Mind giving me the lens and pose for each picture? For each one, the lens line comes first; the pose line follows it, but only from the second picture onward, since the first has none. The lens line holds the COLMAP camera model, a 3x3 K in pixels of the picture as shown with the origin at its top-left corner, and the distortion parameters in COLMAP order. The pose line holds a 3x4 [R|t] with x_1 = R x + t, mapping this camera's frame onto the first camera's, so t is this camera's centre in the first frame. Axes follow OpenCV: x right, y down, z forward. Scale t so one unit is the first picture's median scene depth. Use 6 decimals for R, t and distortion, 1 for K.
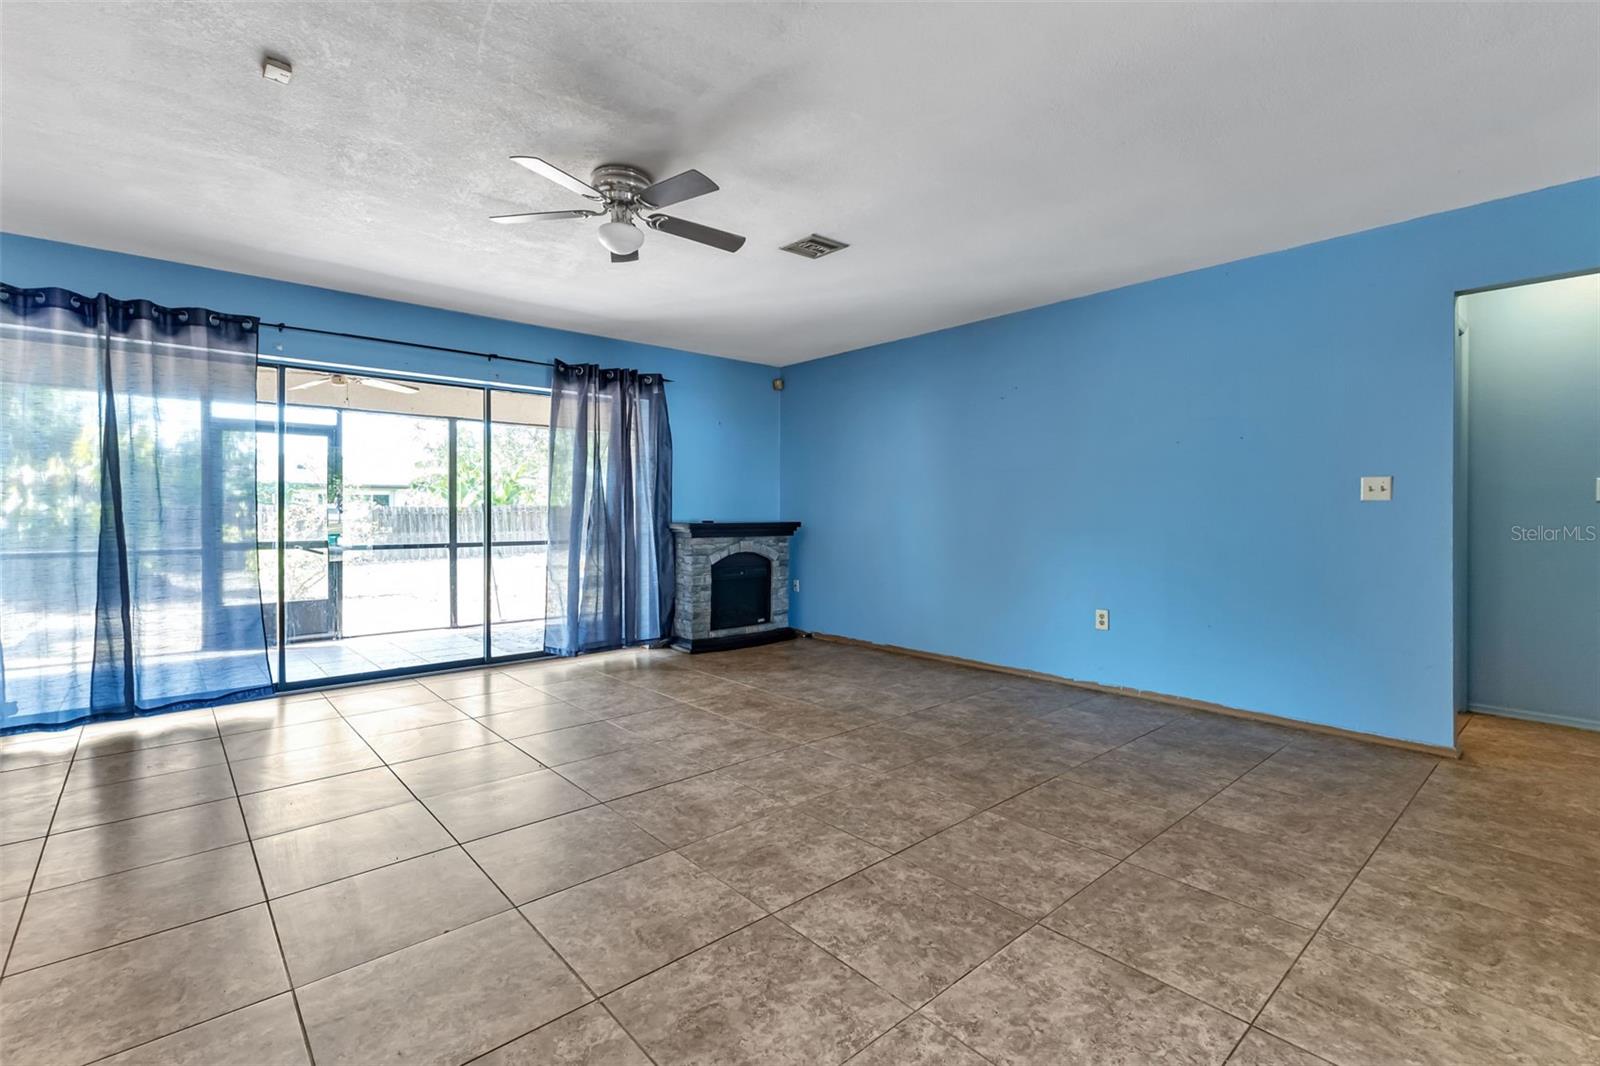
lens RADIAL K [[722.8, 0, 814.9], [0, 722.8, 515.3], [0, 0, 1]] dist [0.010972, -0.000160]
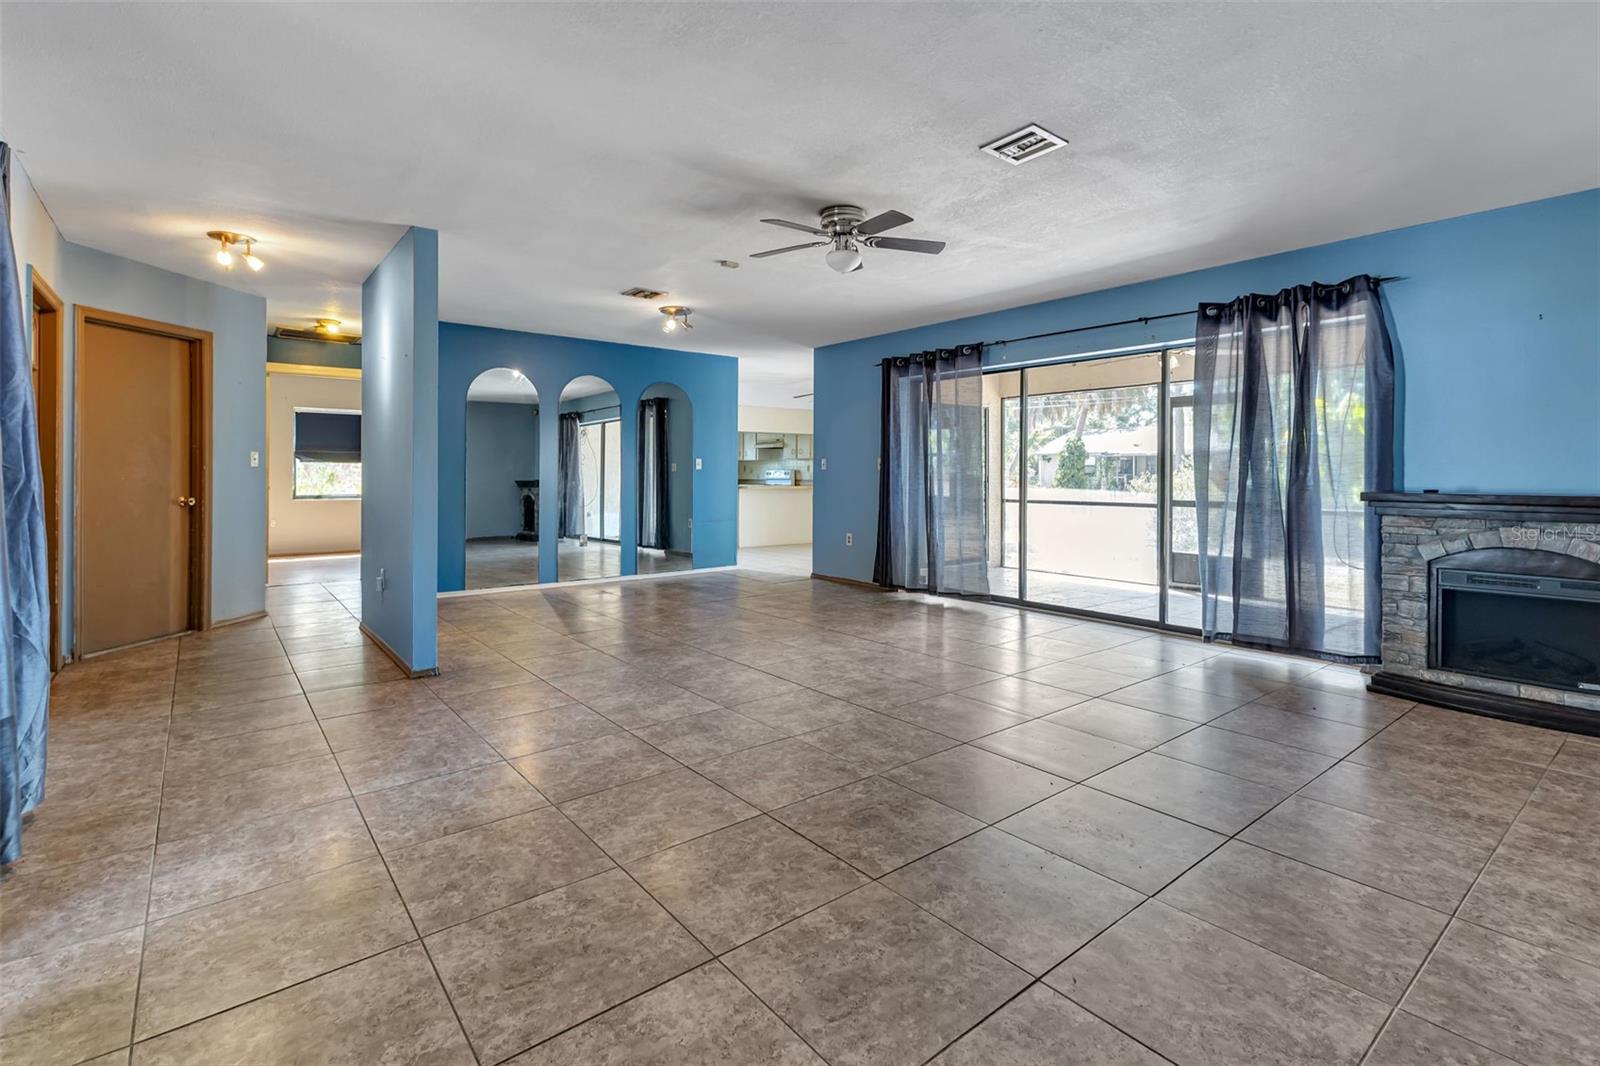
lens RADIAL K [[744.2, 0, 795.4], [0, 744.2, 471.0], [0, 0, 1]] dist [0.011132, -0.000384]
pose [[-0.065530, -0.001476, -0.997849, 0.692579], [-0.004883, 0.999987, -0.001158, -0.006507], [0.997839, 0.004797, -0.065537, 0.663149]]
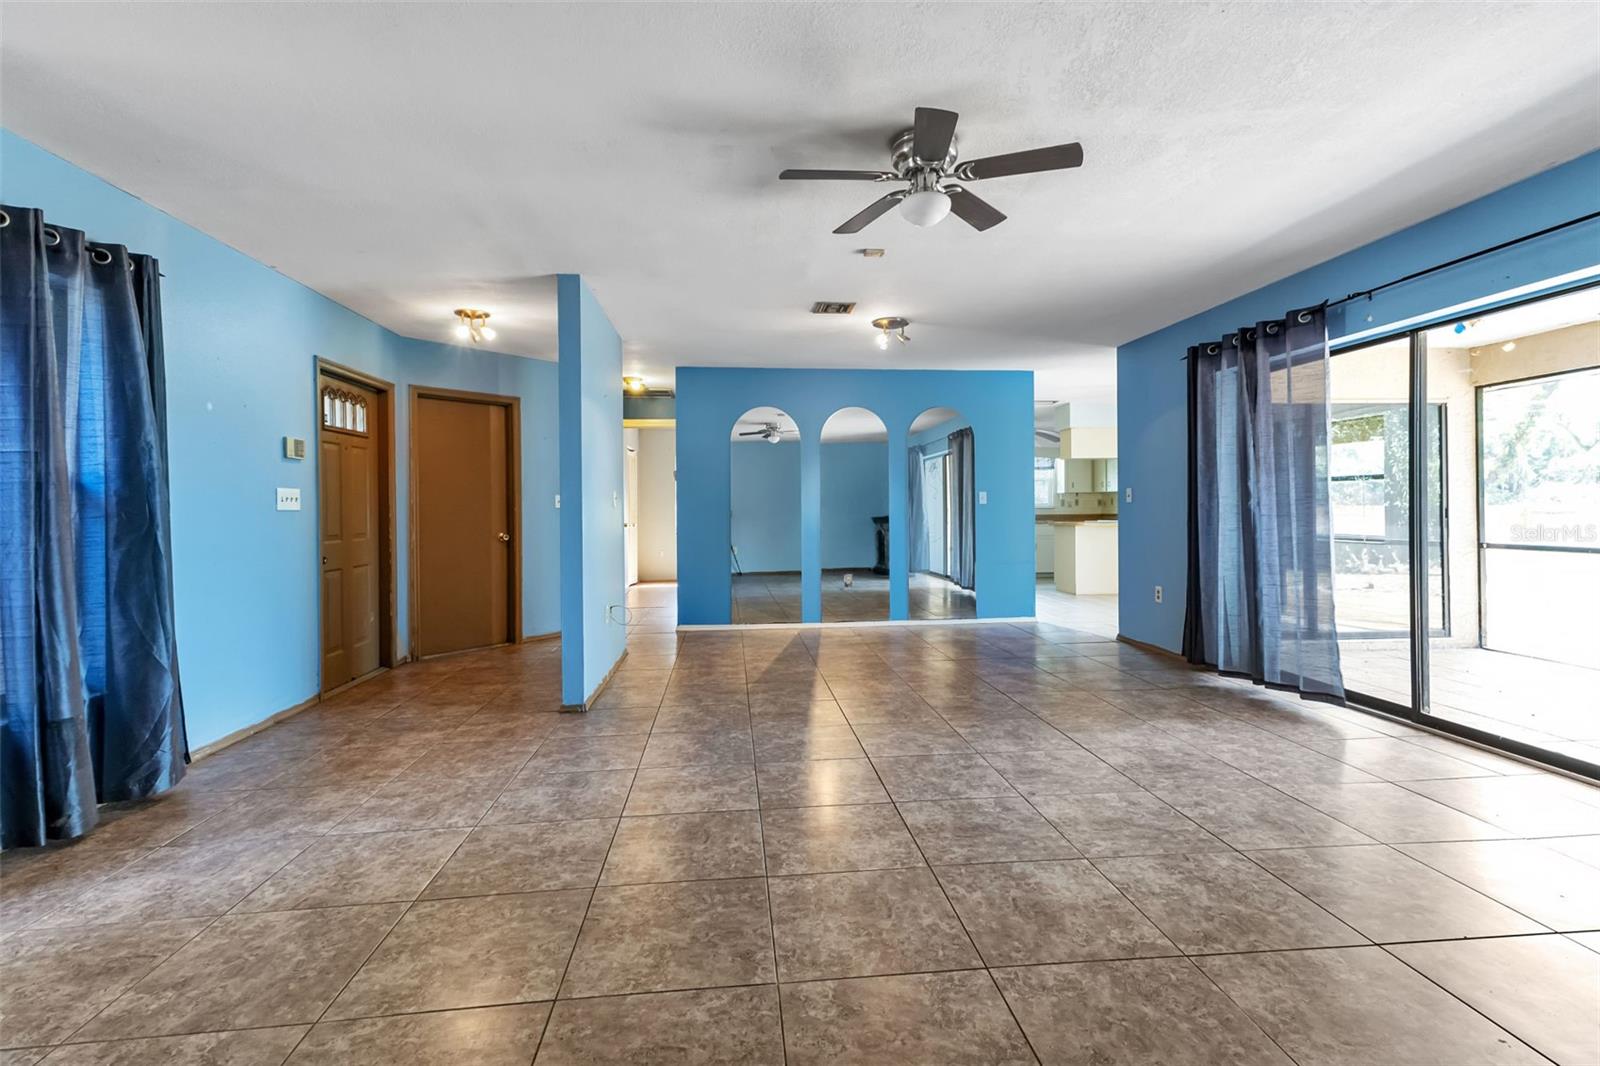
lens RADIAL K [[732.0, 0, 804.0], [0, 732.0, 516.1], [0, 0, 1]] dist [0.017017, -0.000482]
pose [[-0.595075, 0.014715, -0.803535, 0.370251], [0.007918, 0.999891, 0.012447, -0.008867], [0.803631, 0.001044, -0.595127, 0.938010]]
